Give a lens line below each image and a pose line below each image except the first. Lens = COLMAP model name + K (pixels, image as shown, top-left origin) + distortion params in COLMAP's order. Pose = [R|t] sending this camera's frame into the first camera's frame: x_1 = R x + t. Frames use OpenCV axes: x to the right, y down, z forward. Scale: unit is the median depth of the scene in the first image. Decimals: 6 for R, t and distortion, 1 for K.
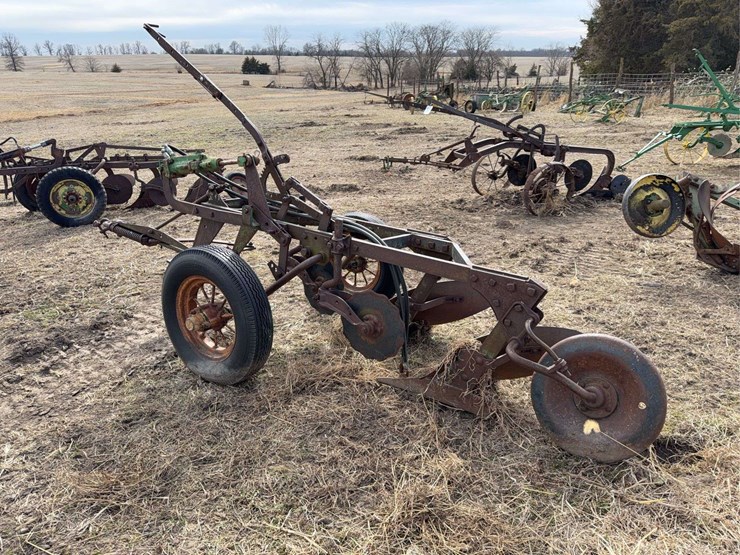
lens RADIAL K [[540.3, 0, 369.1], [0, 540.3, 277.6], [0, 0, 1]] dist [0.001254, -0.006899]
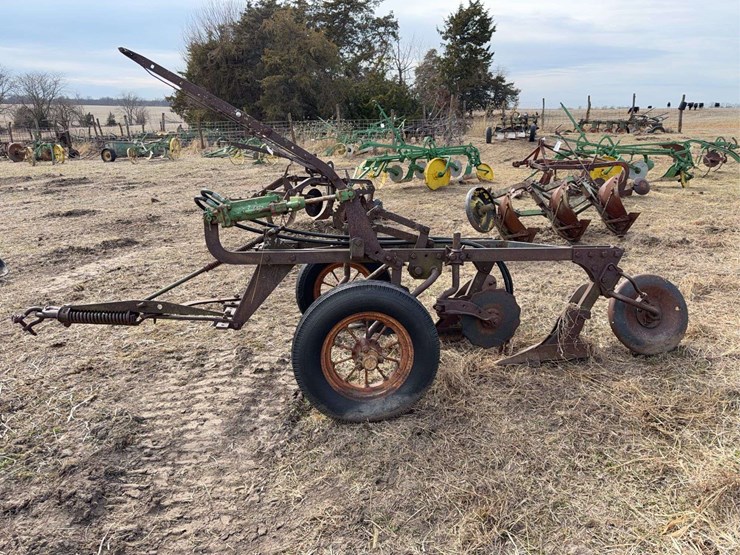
lens RADIAL K [[544.2, 0, 353.2], [0, 544.2, 275.6], [0, 0, 1]] dist [0.083153, -0.146867]
pose [[0.744890, -0.175496, 0.643693, -0.316829], [0.233760, 0.972279, -0.005429, -0.021509], [-0.624896, 0.154513, 0.765265, 0.092471]]
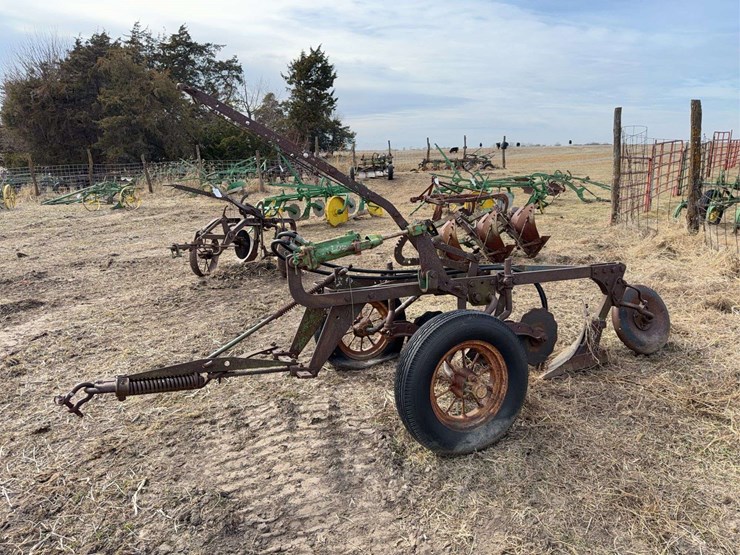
lens RADIAL K [[542.7, 0, 365.8], [0, 542.7, 280.8], [0, 0, 1]] dist [0.044041, -0.066911]
pose [[0.502100, -0.187618, 0.844213, -0.400654], [0.319013, 0.947521, 0.020843, -0.058833], [-0.803820, 0.258850, 0.535603, 0.196905]]
